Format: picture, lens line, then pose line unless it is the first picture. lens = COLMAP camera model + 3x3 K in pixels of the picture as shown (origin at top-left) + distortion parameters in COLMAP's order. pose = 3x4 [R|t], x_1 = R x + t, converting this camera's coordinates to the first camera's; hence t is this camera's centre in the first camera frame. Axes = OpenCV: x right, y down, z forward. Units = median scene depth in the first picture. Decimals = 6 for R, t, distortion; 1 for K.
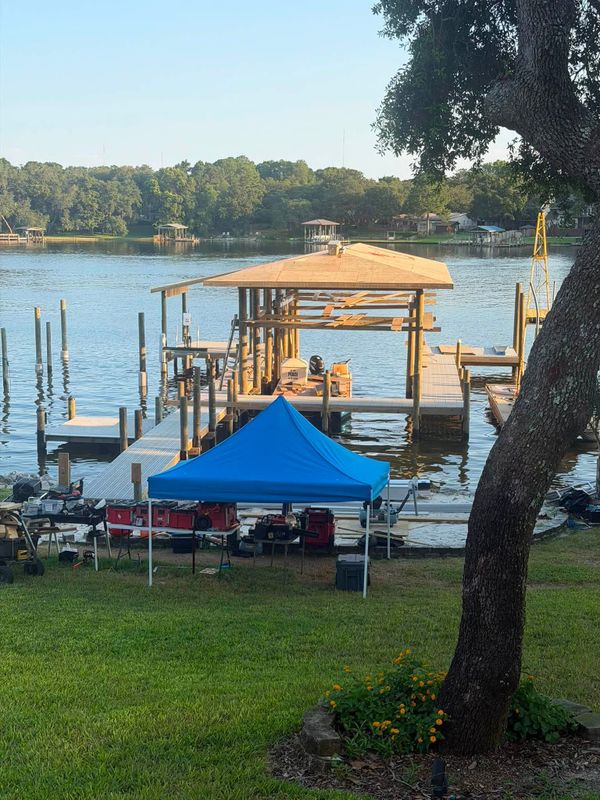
lens RADIAL K [[1077.3, 0, 294.1], [0, 1077.3, 399.0], [0, 0, 1]] dist [0.120590, 0.000000]
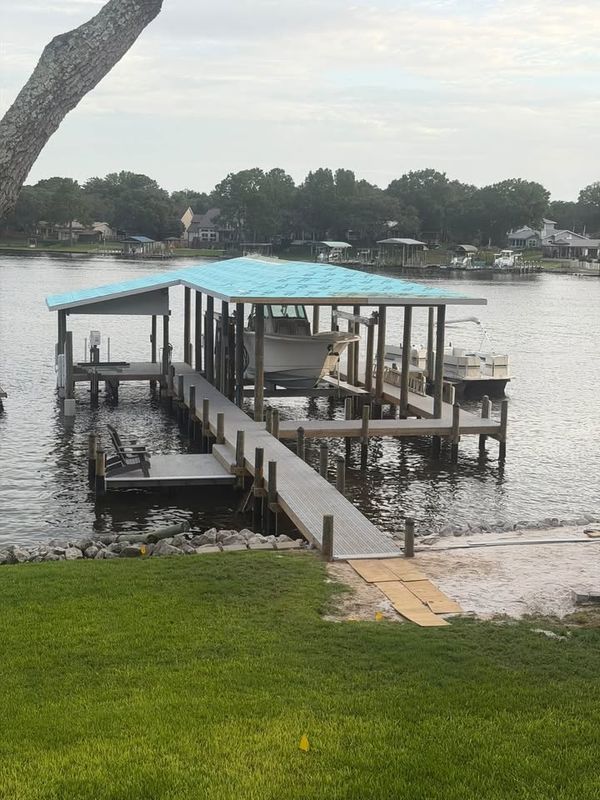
lens RADIAL K [[1077.3, 0, 302.0], [0, 1077.3, 399.9], [0, 0, 1]] dist [0.120590, 0.000000]
pose [[0.932501, -0.034274, 0.359536, -0.230728], [0.037205, 0.999307, -0.001233, -0.013208], [-0.359245, 0.014526, 0.933130, 0.094361]]
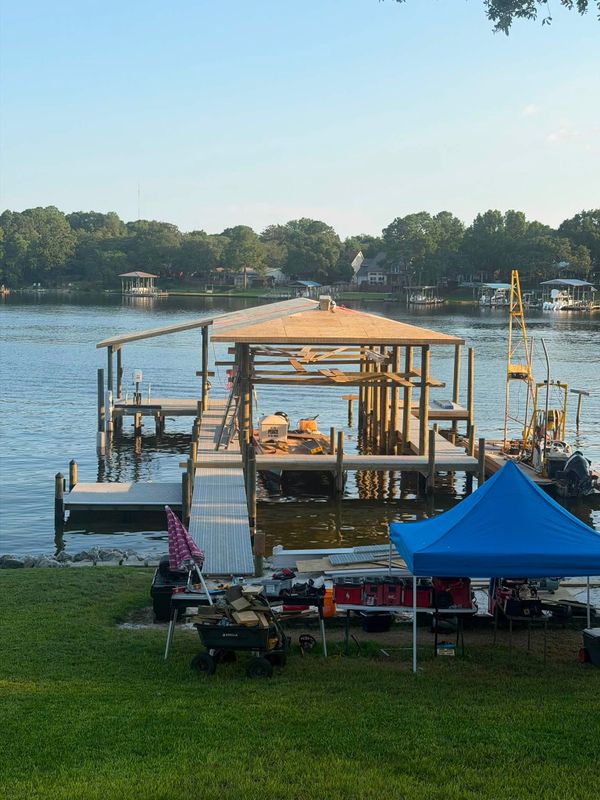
lens RADIAL K [[1077.3, 0, 293.8], [0, 1077.3, 398.6], [0, 0, 1]] dist [0.120590, 0.000000]
pose [[0.982174, -0.010106, 0.187702, -0.131944], [0.019182, 0.998729, -0.046599, -0.005780], [-0.186993, 0.049369, 0.981120, 0.035397]]
